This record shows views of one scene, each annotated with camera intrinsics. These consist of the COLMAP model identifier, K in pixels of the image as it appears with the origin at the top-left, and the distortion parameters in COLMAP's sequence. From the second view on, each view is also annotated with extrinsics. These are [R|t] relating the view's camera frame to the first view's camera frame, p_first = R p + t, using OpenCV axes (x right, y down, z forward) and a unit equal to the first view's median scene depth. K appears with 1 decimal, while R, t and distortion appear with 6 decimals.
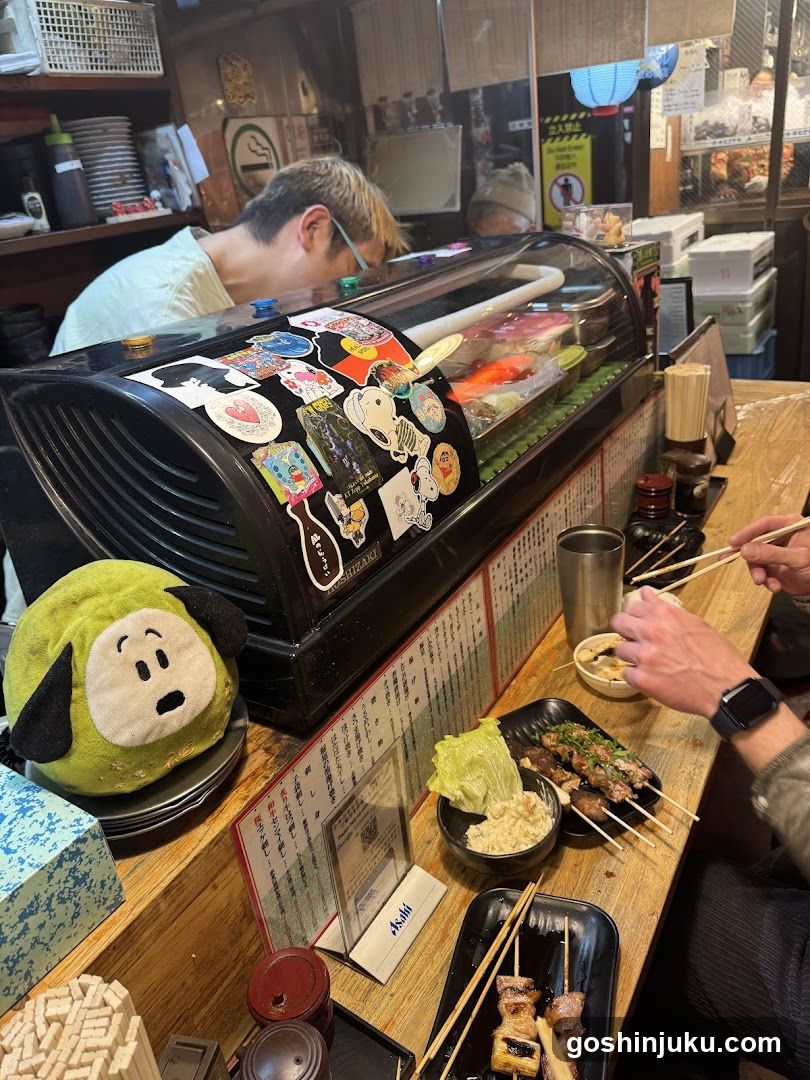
lens RADIAL K [[756.8, 0, 405.0], [0, 756.8, 540.0], [0, 0, 1]] dist [0.062015, -0.100376]
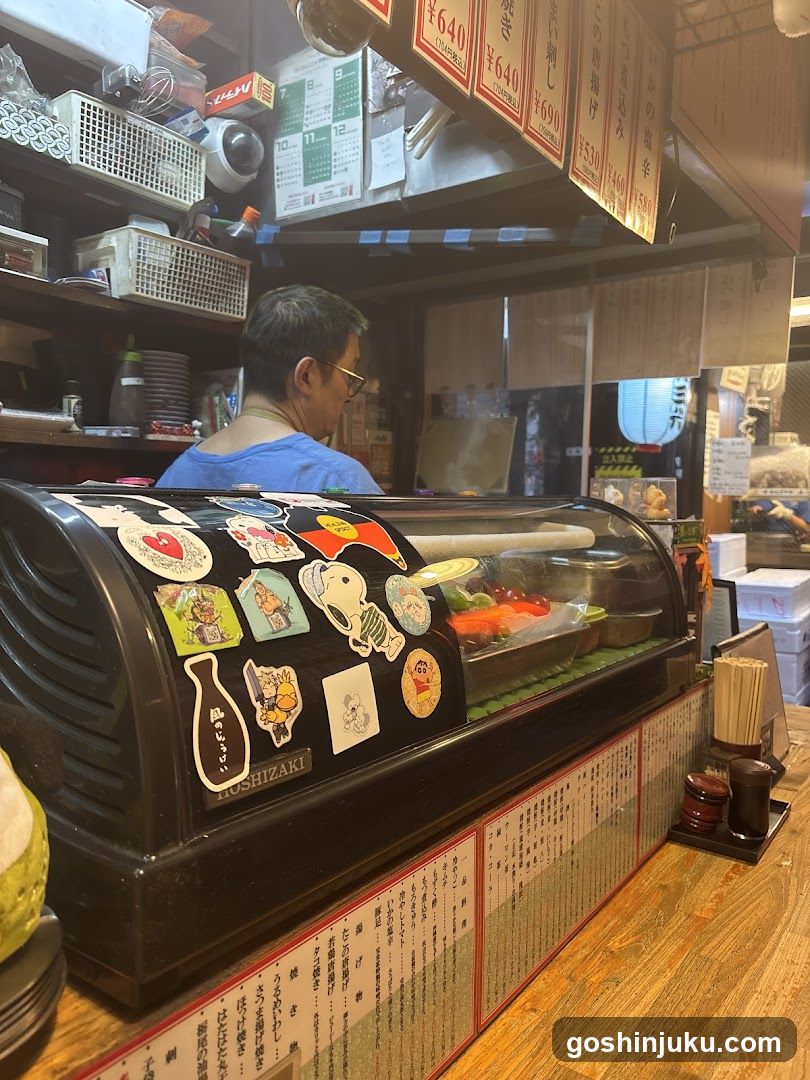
lens RADIAL K [[802.1, 0, 405.0], [0, 802.1, 540.0], [0, 0, 1]] dist [-0.003078, -0.007340]
pose [[0.989569, 0.125885, -0.070051, 0.084031], [-0.143084, 0.915425, -0.376198, 0.095419], [0.016769, 0.382297, 0.923887, 0.186692]]
